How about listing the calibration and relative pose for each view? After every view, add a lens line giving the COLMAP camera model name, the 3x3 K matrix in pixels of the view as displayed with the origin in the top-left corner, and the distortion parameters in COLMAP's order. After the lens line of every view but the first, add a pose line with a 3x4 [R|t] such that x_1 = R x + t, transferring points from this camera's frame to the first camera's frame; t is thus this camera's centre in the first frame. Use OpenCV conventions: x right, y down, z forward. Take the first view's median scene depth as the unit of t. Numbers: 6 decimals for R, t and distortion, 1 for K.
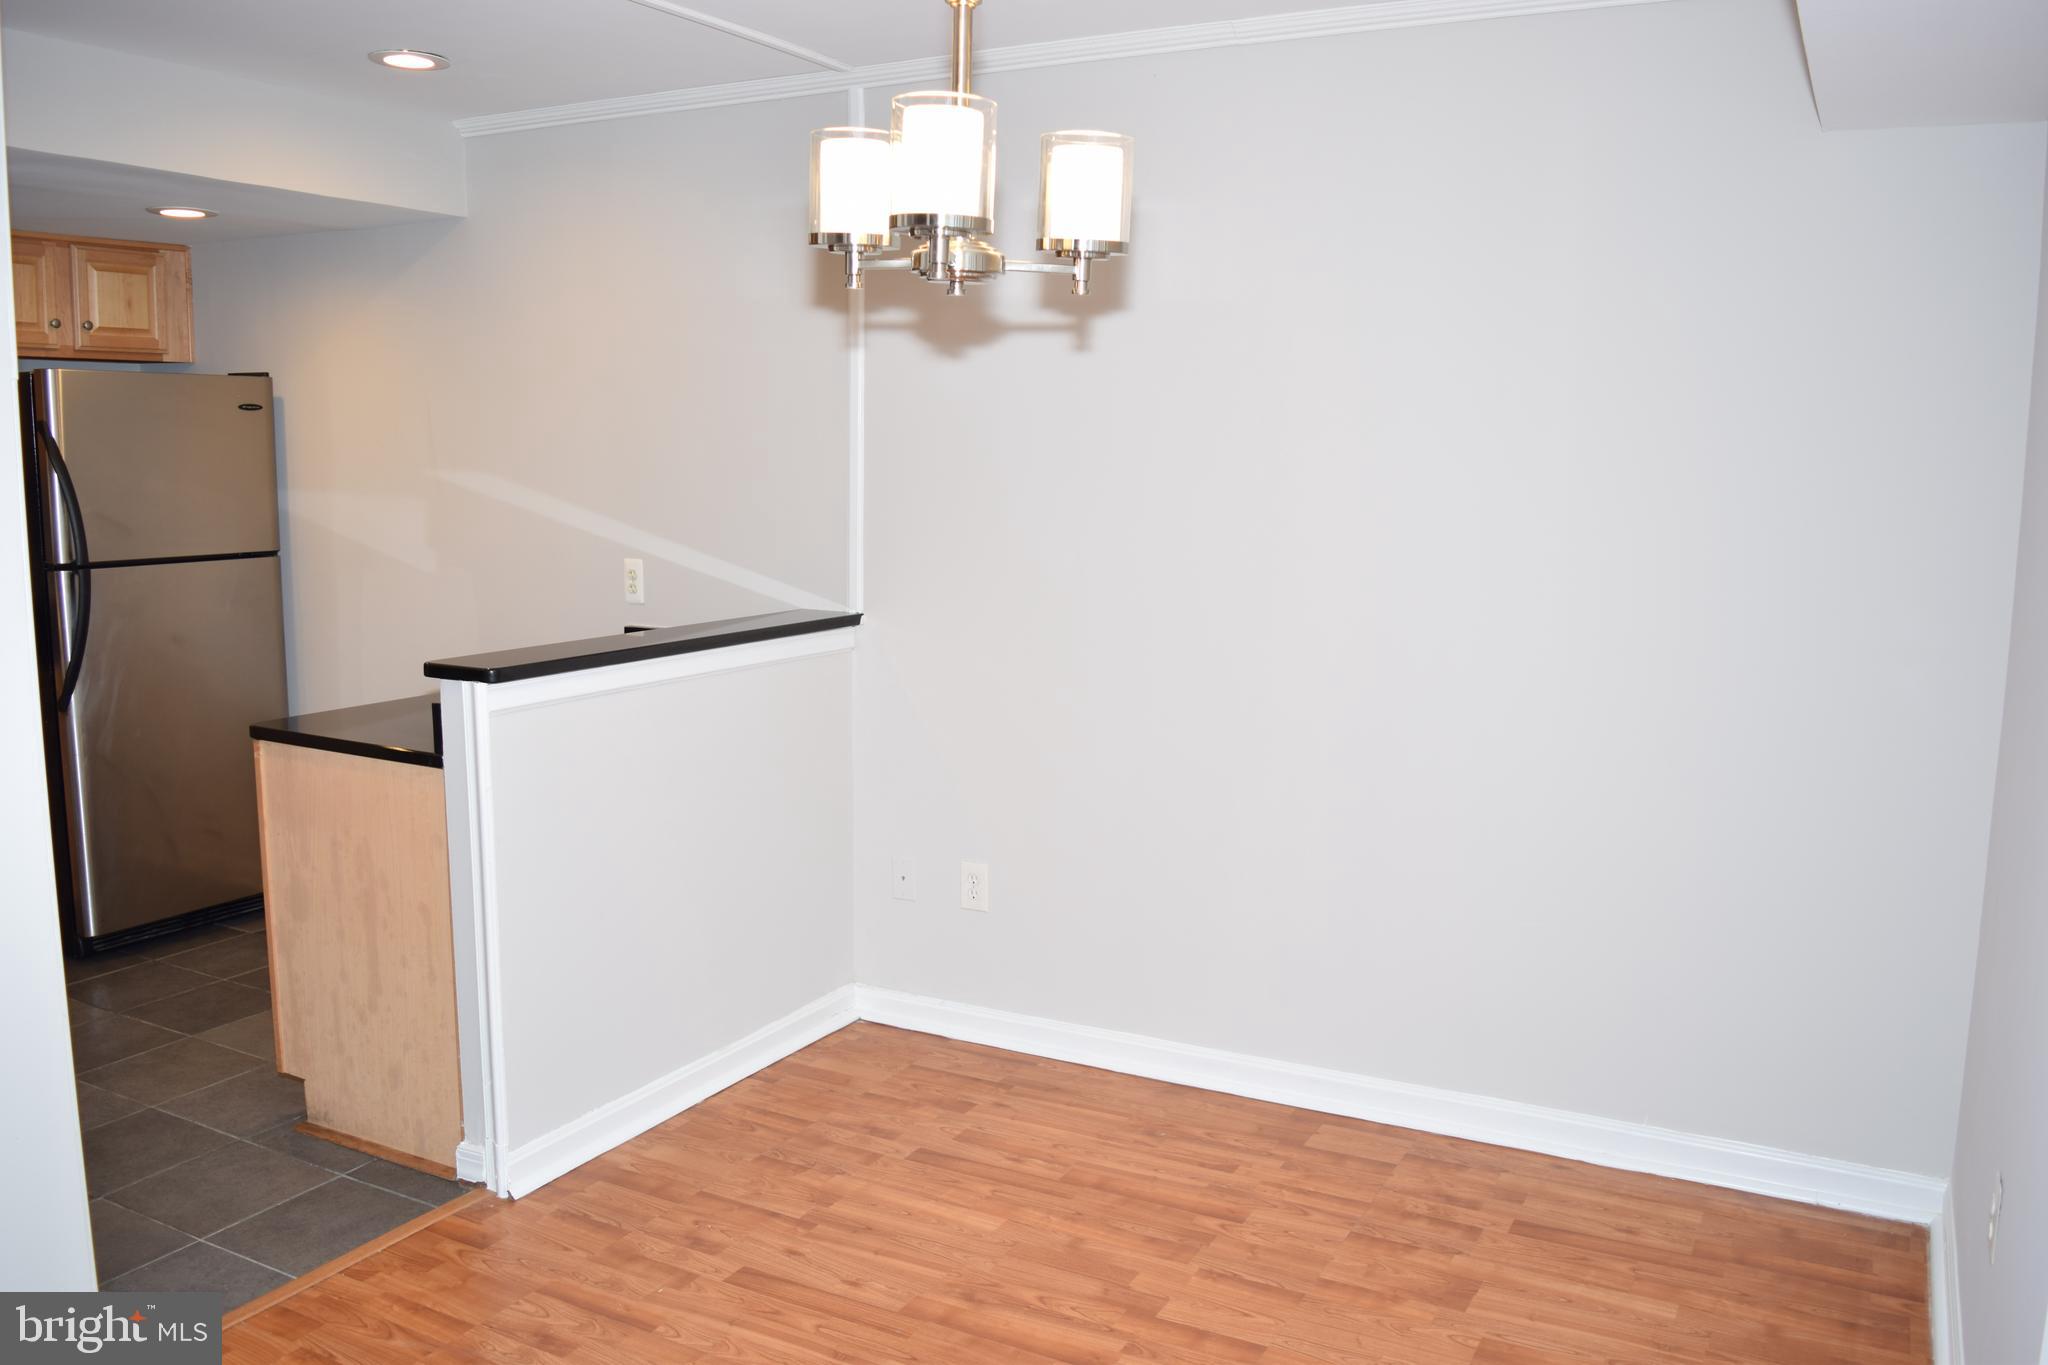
lens RADIAL K [[1611.7, 0, 1021.3], [0, 1611.7, 676.1], [0, 0, 1]] dist [-0.096862, 0.024104]
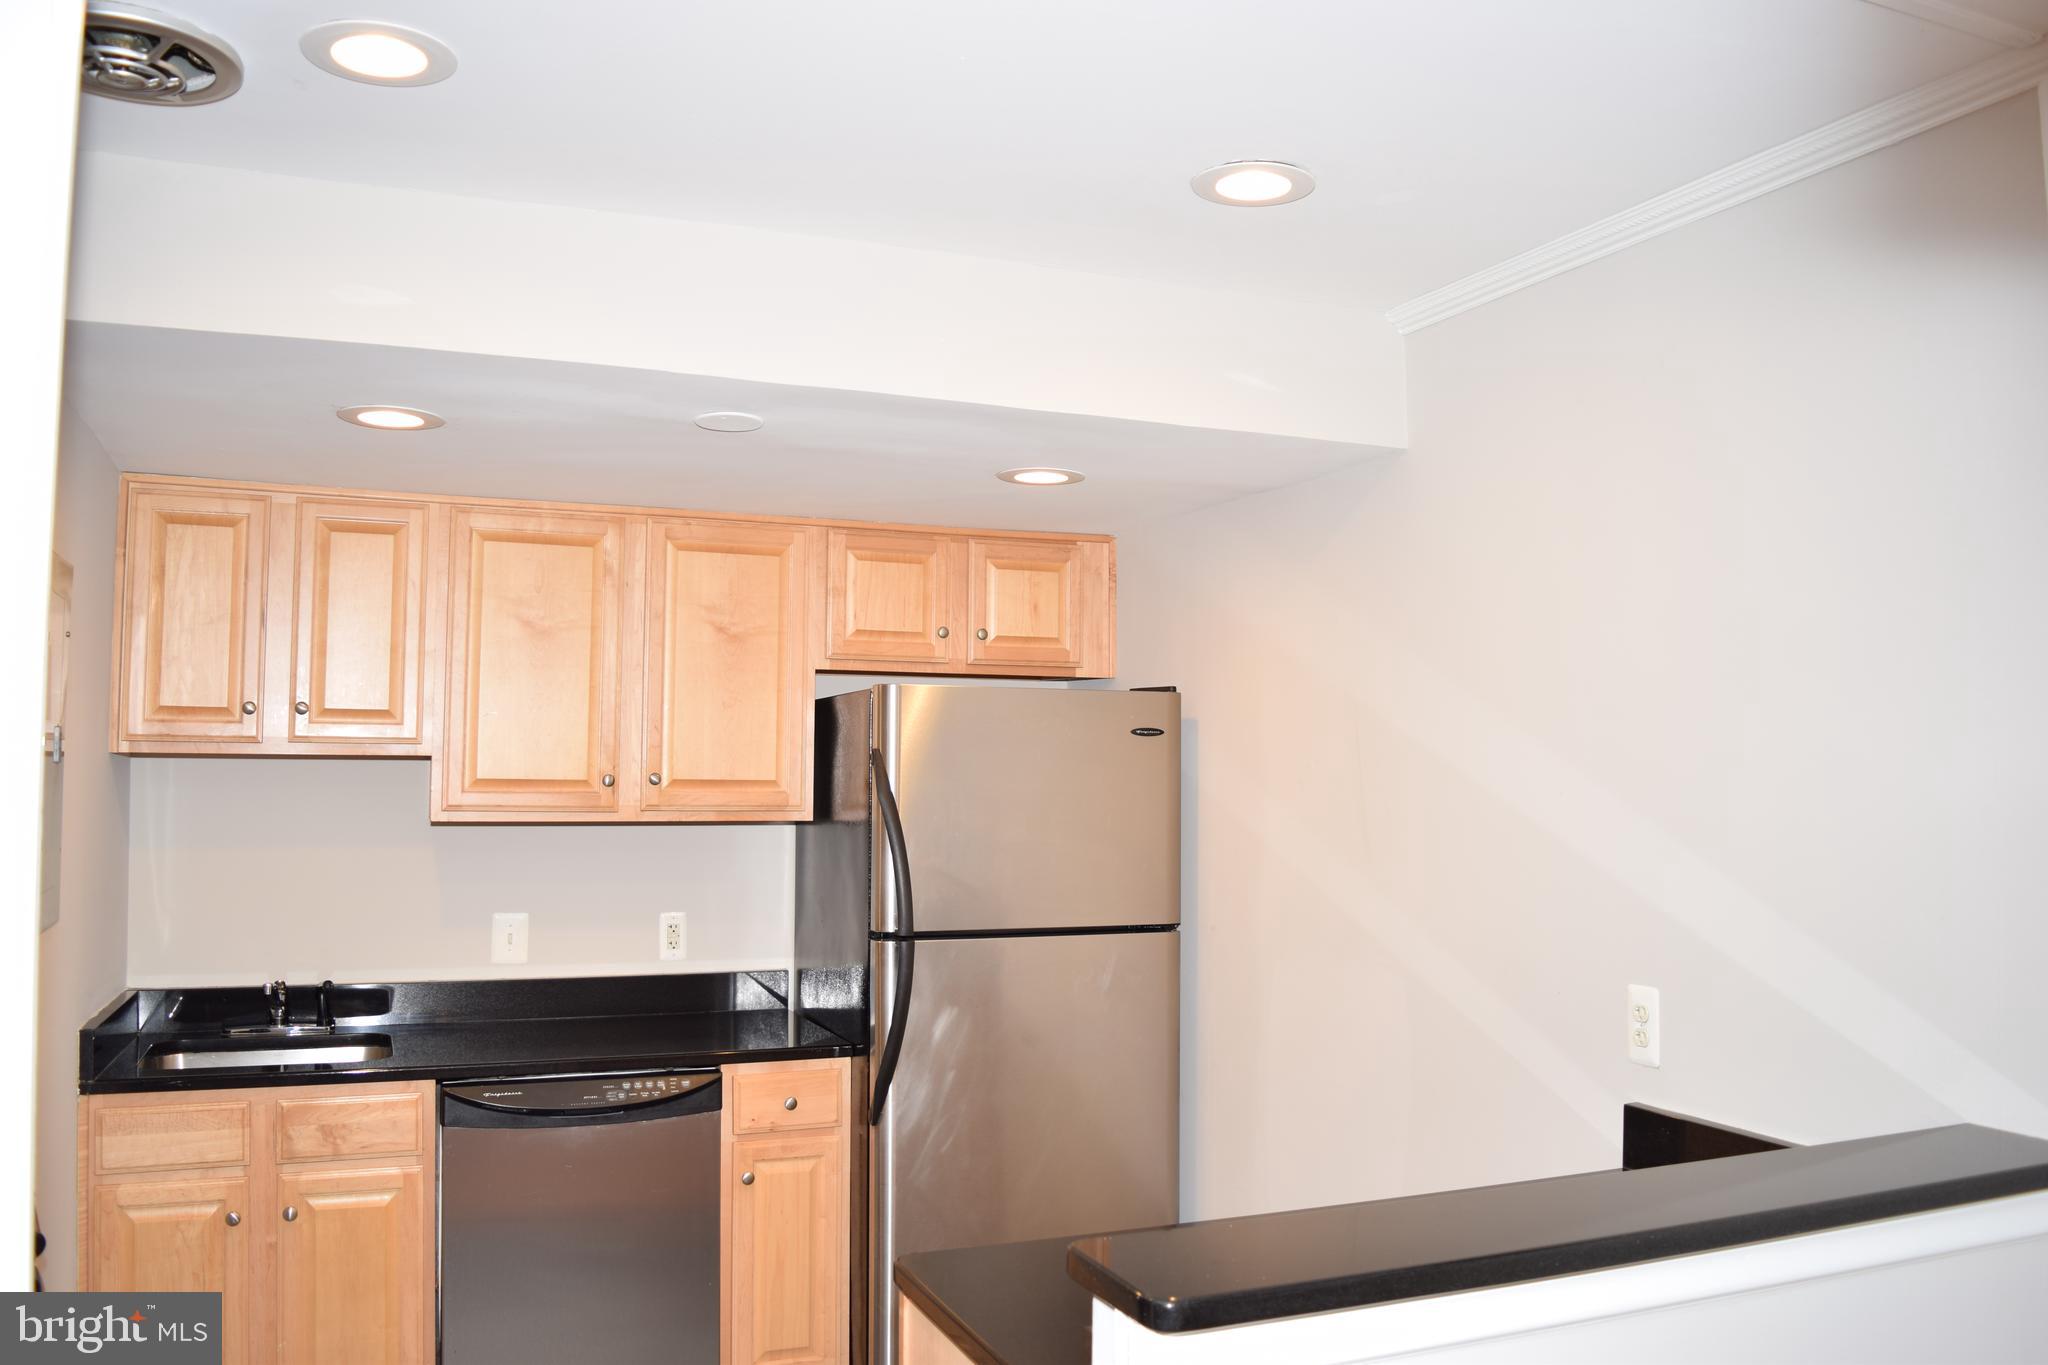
lens RADIAL K [[1611.7, 0, 1021.3], [0, 1611.7, 676.1], [0, 0, 1]] dist [-0.096862, 0.024104]
pose [[0.772087, -0.042348, -0.634105, -0.068395], [-0.088603, 0.980860, -0.173388, -0.086249], [0.629311, 0.190054, 0.753557, 0.556498]]
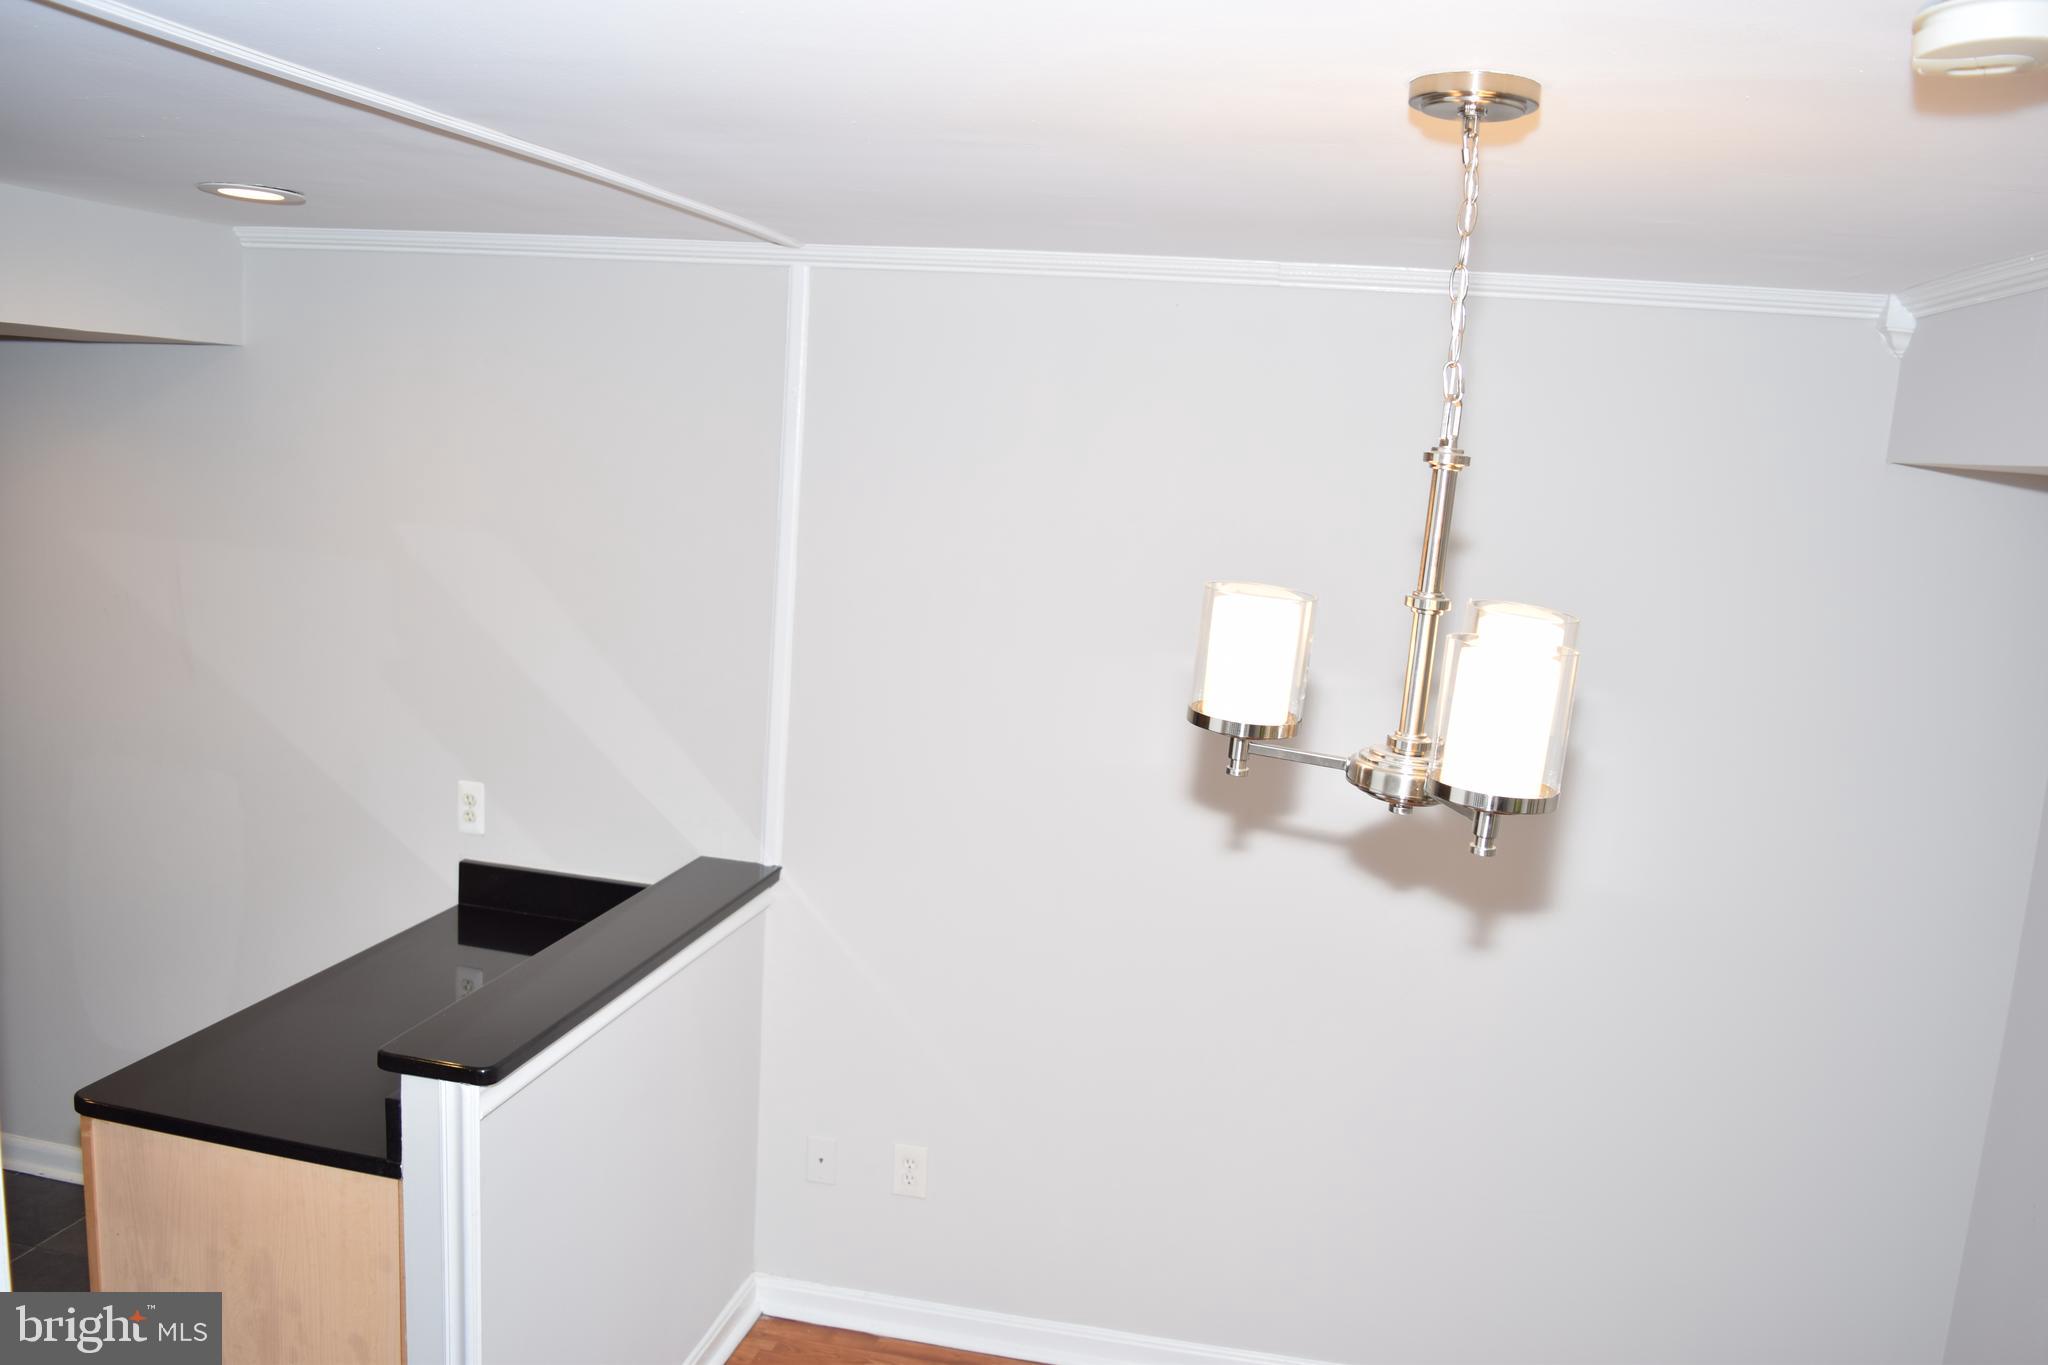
lens RADIAL K [[1611.7, 0, 1021.3], [0, 1611.7, 676.1], [0, 0, 1]] dist [-0.096862, 0.024104]
pose [[0.956906, 0.009095, 0.290255, -0.281505], [-0.013407, 0.999827, 0.012869, -0.191777], [-0.290088, -0.016206, 0.956863, 0.166634]]
